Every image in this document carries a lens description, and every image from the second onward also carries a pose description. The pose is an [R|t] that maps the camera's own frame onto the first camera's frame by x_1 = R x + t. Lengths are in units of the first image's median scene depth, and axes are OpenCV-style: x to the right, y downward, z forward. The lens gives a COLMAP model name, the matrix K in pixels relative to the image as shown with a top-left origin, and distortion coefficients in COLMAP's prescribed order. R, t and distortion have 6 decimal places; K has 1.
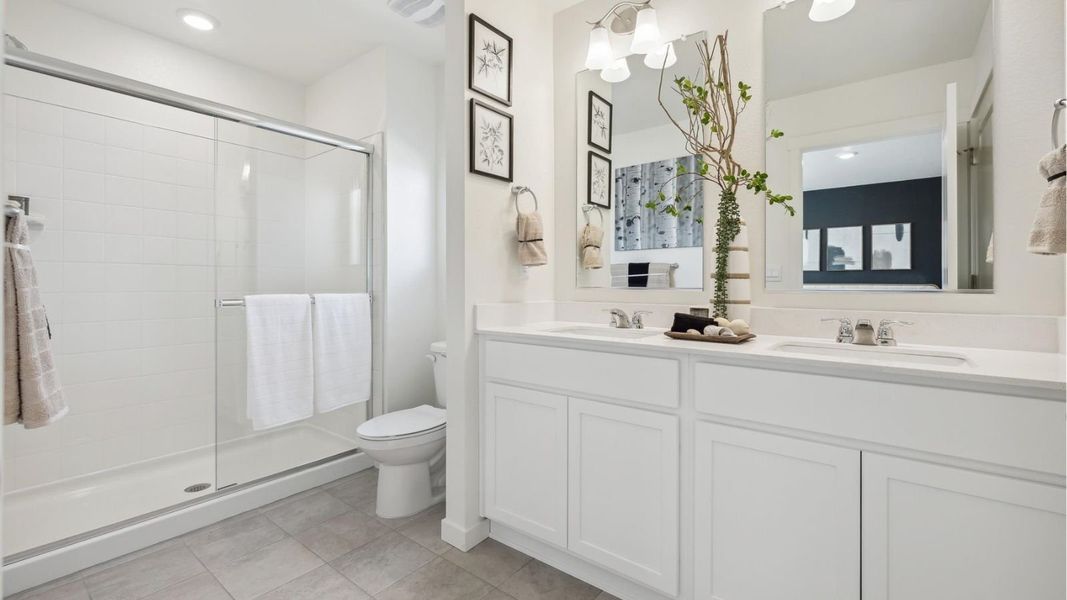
lens RADIAL K [[432.1, 0, 531.2], [0, 432.1, 290.3], [0, 0, 1]] dist [-0.000407, -0.000001]
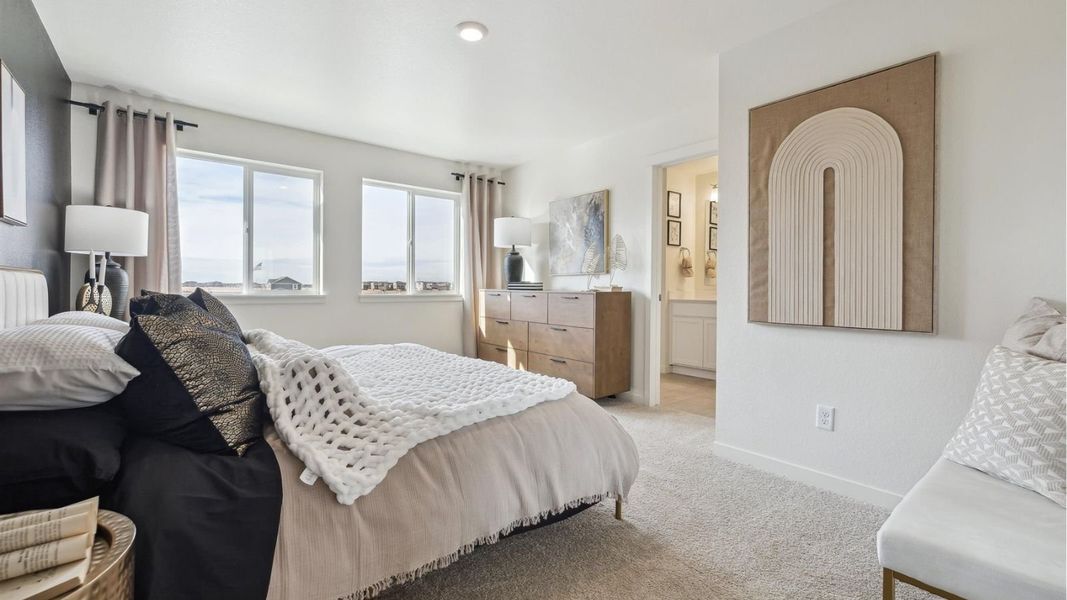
lens RADIAL K [[464.9, 0, 531.6], [0, 464.9, 291.0], [0, 0, 1]] dist [0.000822, -0.000065]
pose [[0.976402, 0.011330, -0.215665, -0.325965], [-0.012651, 0.999909, -0.004744, 0.058170], [0.215591, 0.007360, 0.976456, -2.060637]]
